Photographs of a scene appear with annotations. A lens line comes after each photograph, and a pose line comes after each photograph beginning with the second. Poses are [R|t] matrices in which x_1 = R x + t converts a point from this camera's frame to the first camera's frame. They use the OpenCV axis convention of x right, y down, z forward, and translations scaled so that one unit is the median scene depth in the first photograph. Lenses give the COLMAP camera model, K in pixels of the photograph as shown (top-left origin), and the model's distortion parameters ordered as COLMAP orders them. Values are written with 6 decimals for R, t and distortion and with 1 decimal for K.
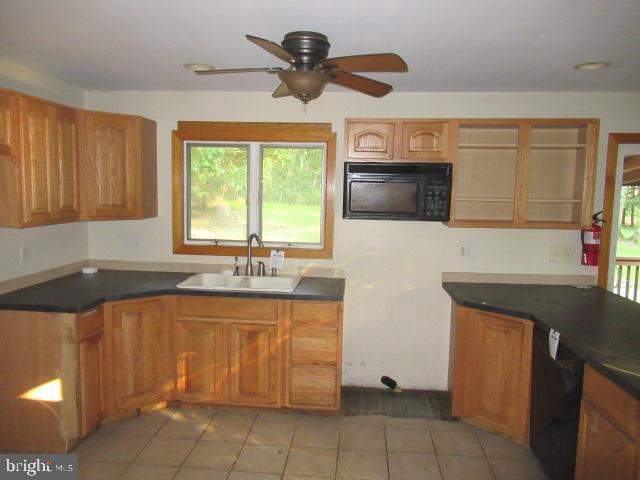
lens RADIAL K [[475.7, 0, 319.3], [0, 475.7, 239.1], [0, 0, 1]] dist [0.006178, -0.003339]
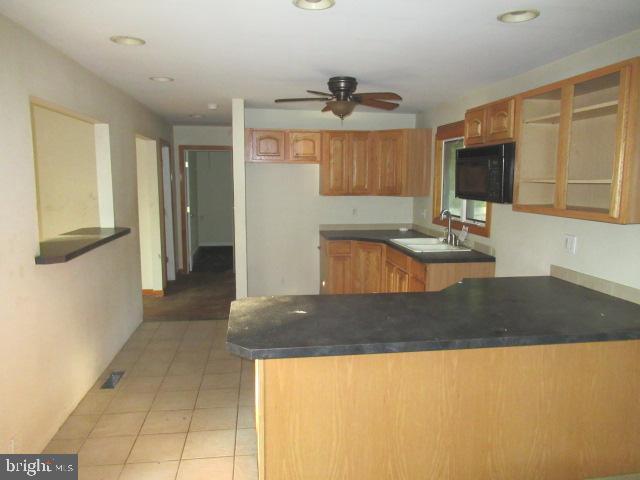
lens RADIAL K [[475.7, 0, 320.4], [0, 475.7, 241.7], [0, 0, 1]] dist [0.006178, -0.003339]
pose [[0.219388, 0.112808, -0.969094, 1.126328], [-0.099432, 0.990706, 0.092814, -0.013514], [0.970558, 0.075997, 0.228566, 0.425904]]
